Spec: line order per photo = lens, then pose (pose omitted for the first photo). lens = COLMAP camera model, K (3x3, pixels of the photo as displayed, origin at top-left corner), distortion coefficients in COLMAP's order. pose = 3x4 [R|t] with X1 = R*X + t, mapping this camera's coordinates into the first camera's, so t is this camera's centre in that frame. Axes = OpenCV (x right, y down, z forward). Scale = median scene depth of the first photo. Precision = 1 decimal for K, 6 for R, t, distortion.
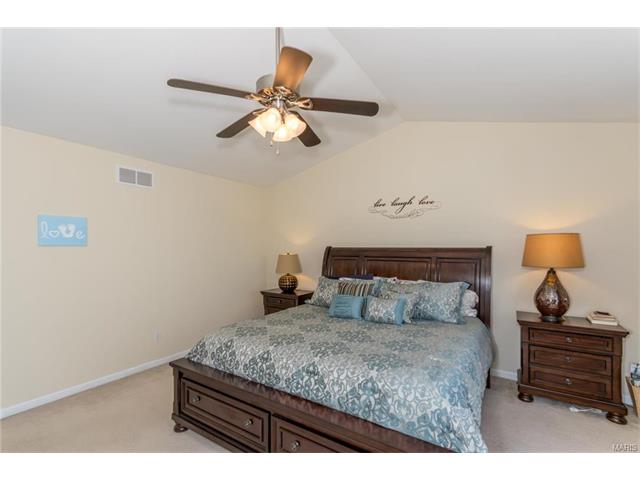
lens RADIAL K [[292.7, 0, 324.6], [0, 292.7, 246.9], [0, 0, 1]] dist [0.016441, -0.001533]
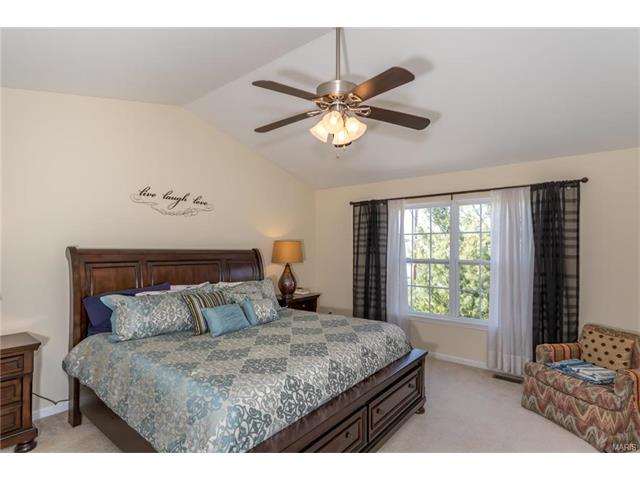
lens RADIAL K [[323.8, 0, 322.3], [0, 323.8, 241.1], [0, 0, 1]] dist [0.002369, -0.002206]
pose [[0.096788, 0.027885, 0.994914, -0.869538], [-0.004051, 0.999610, -0.027623, 0.002809], [-0.995297, -0.001357, 0.096863, 0.654491]]
